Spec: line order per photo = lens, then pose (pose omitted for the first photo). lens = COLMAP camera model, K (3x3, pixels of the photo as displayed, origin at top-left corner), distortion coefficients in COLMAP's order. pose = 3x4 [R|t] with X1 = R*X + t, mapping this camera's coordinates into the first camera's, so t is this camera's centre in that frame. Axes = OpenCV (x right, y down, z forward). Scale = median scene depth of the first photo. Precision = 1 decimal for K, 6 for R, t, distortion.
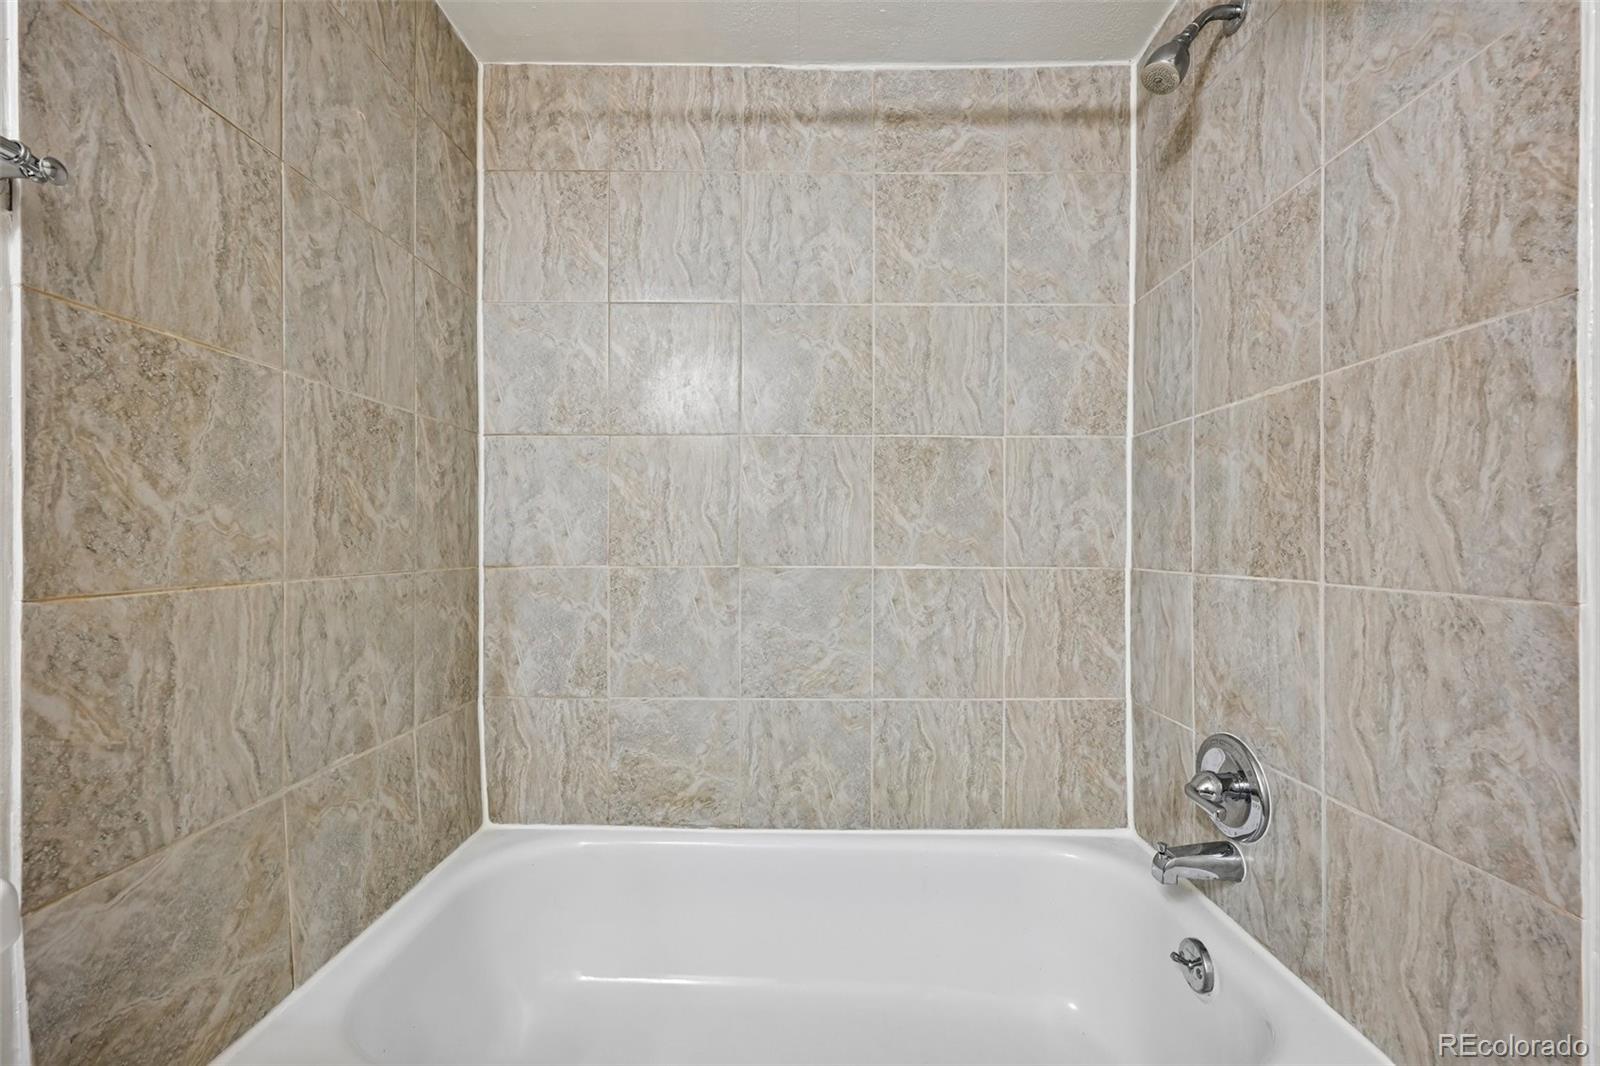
lens RADIAL K [[633.0, 0, 801.6], [0, 633.0, 540.8], [0, 0, 1]] dist [-0.003900, 0.000593]
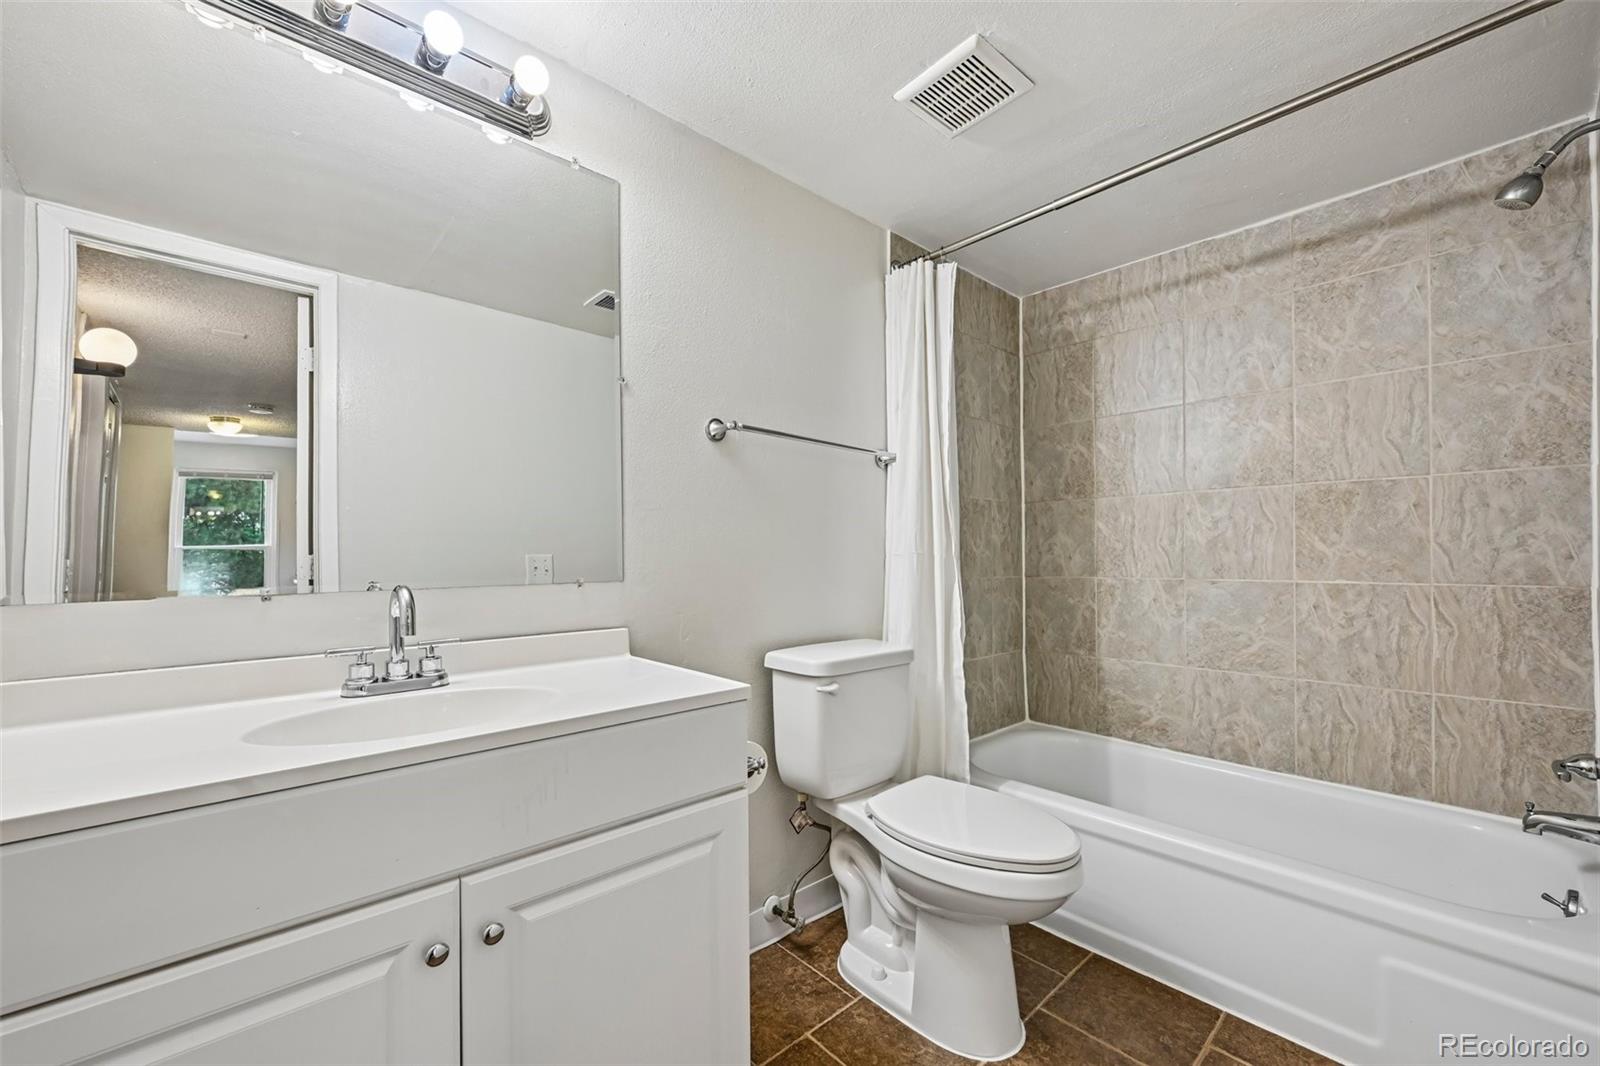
lens RADIAL K [[633.0, 0, 801.9], [0, 633.0, 542.7], [0, 0, 1]] dist [-0.003900, 0.000593]
pose [[0.684395, -0.023009, -0.728748, 0.377156], [-0.002986, 0.999405, -0.034358, 0.008236], [0.729105, 0.025690, 0.683919, -0.697744]]
